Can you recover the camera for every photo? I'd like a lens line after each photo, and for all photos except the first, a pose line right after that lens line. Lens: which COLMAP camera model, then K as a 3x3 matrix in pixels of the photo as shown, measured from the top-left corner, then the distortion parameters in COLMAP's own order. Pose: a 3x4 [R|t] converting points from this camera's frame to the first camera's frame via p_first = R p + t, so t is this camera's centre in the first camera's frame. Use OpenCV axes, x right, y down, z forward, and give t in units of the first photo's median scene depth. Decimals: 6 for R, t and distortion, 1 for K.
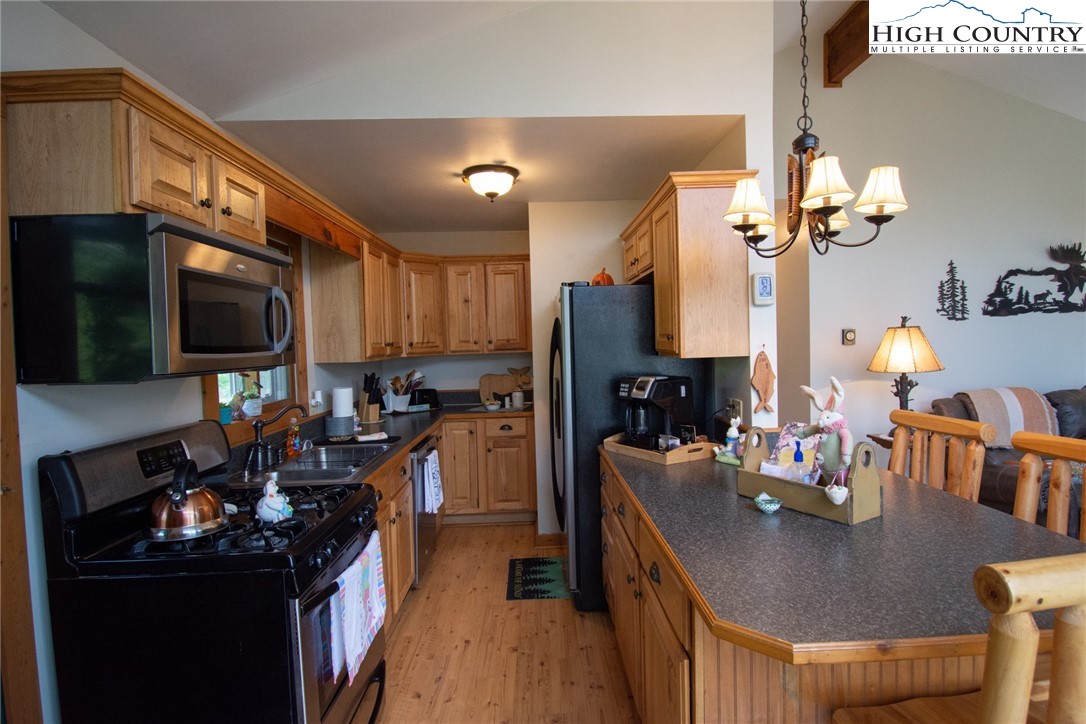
lens RADIAL K [[567.3, 0, 549.9], [0, 567.3, 361.9], [0, 0, 1]] dist [0.015115, -0.024802]
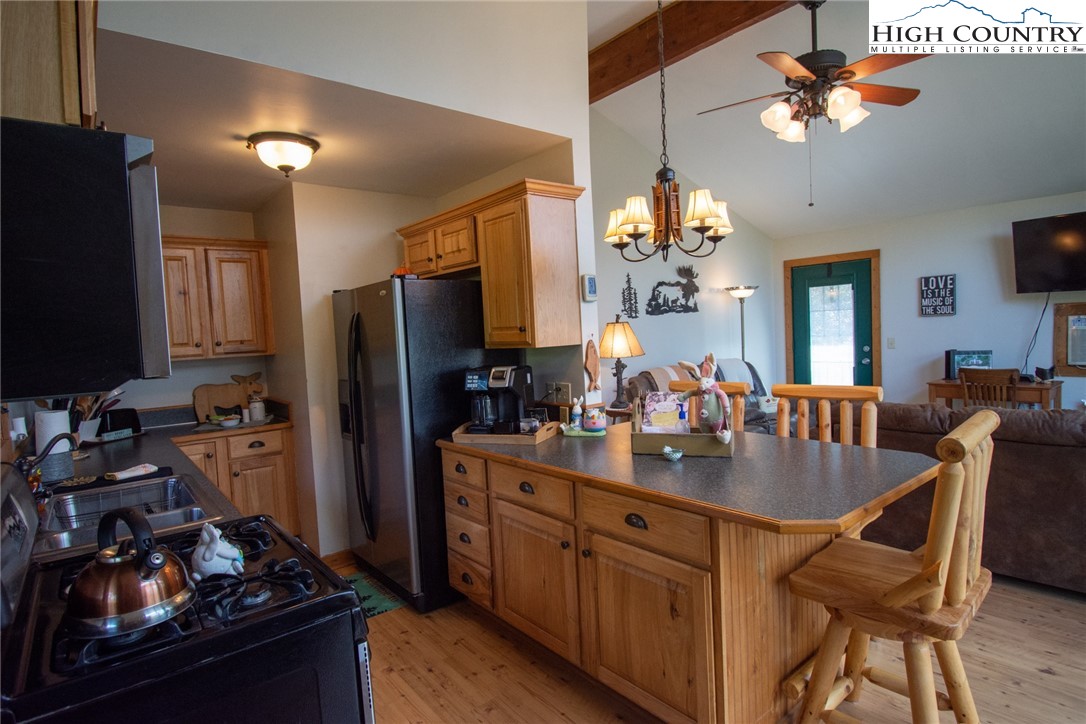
lens RADIAL K [[567.3, 0, 551.0], [0, 567.3, 362.6], [0, 0, 1]] dist [0.015115, -0.024802]
pose [[0.789828, -0.046080, 0.611596, -0.404463], [0.049926, 0.998695, 0.010770, 0.011455], [-0.611294, 0.022028, 0.791097, 0.101942]]
